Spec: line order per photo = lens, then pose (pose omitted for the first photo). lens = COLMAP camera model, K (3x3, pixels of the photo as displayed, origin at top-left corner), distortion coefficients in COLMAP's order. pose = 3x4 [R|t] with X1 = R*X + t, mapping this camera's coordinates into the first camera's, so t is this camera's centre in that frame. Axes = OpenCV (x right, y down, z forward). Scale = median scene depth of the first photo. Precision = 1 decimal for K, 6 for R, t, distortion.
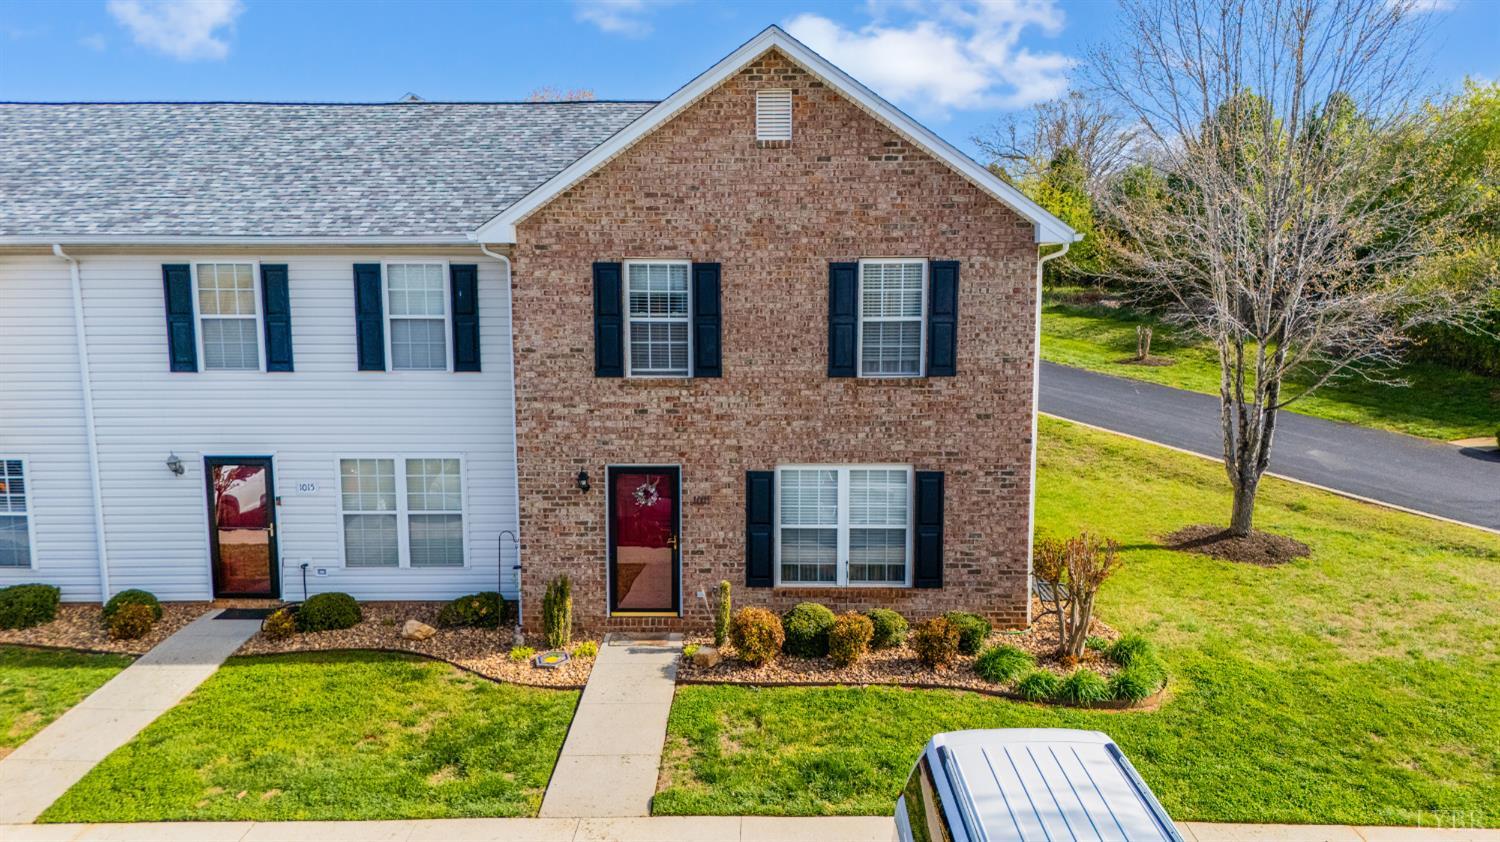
lens RADIAL K [[1123.6, 0, 752.3], [0, 1123.6, 428.3], [0, 0, 1]] dist [0.071999, -0.038645]
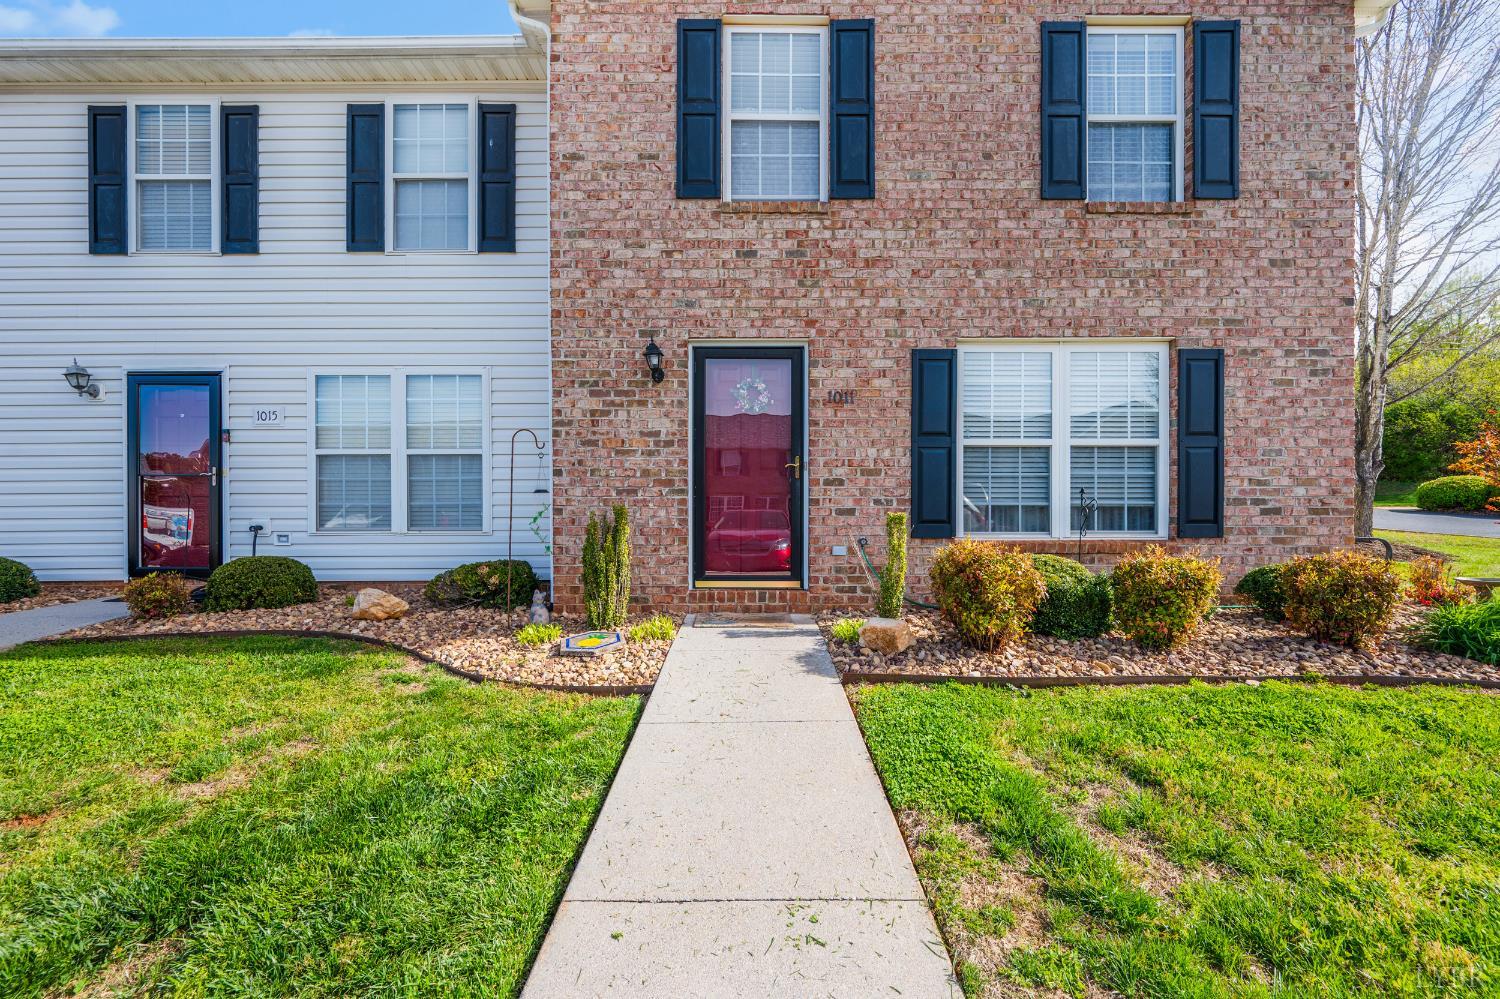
lens RADIAL K [[598.3, 0, 750.7], [0, 598.3, 507.2], [0, 0, 1]] dist [-0.001841, 0.000770]
pose [[0.999908, 0.000216, 0.013584, -0.101848], [0.001615, 0.990890, -0.134662, 0.173176], [-0.013489, 0.134671, 0.990798, 0.684867]]
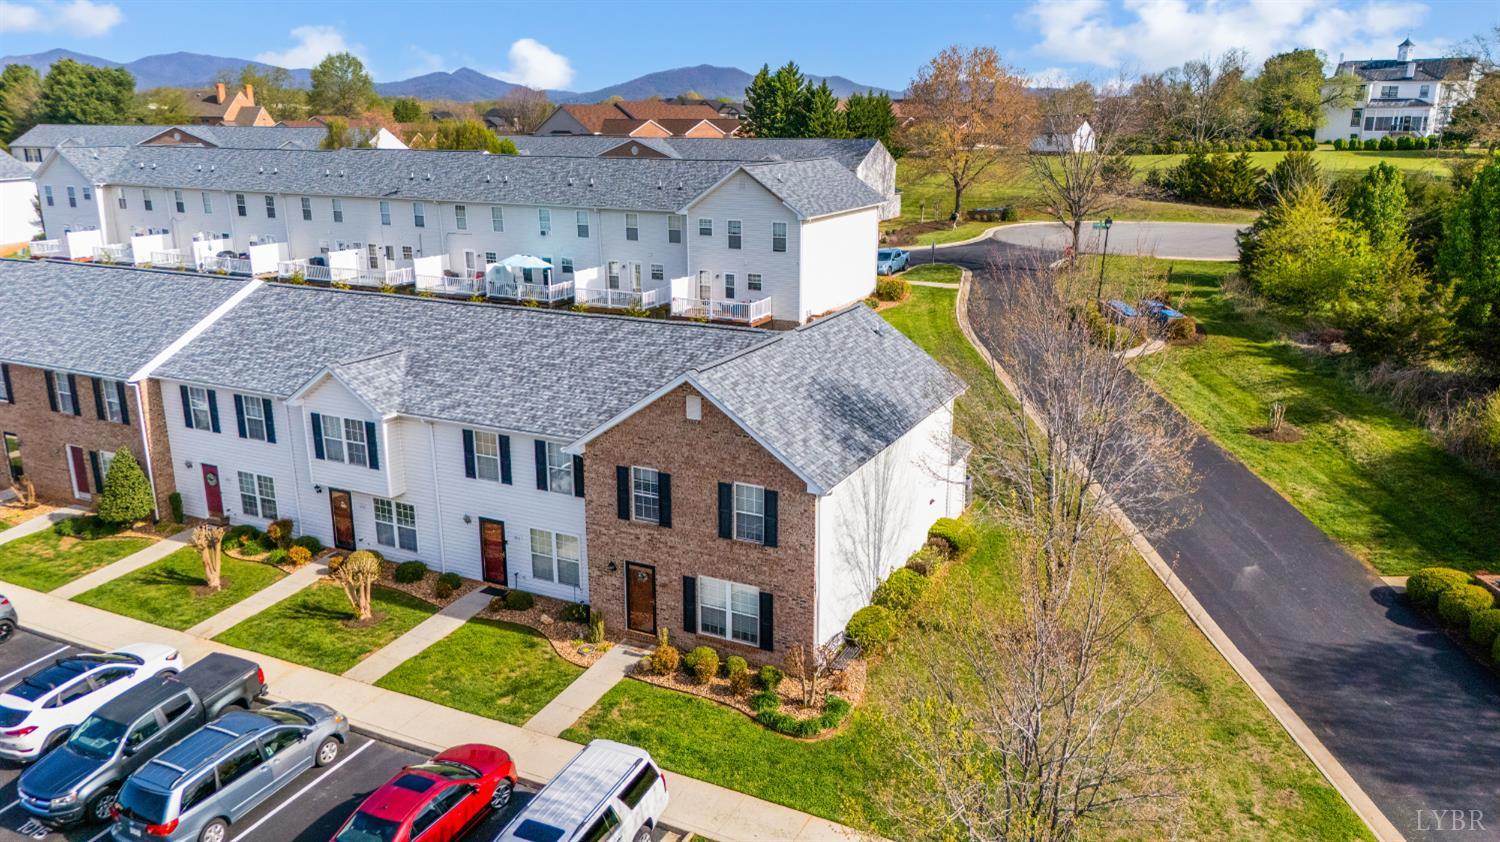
lens RADIAL K [[1123.6, 0, 757.7], [0, 1123.6, 407.8], [0, 0, 1]] dist [0.071999, -0.038645]
pose [[0.898887, 0.114729, -0.422893, 0.923774], [-0.063221, 0.988973, 0.133922, -0.530920], [0.433595, -0.093645, 0.896229, -0.695802]]
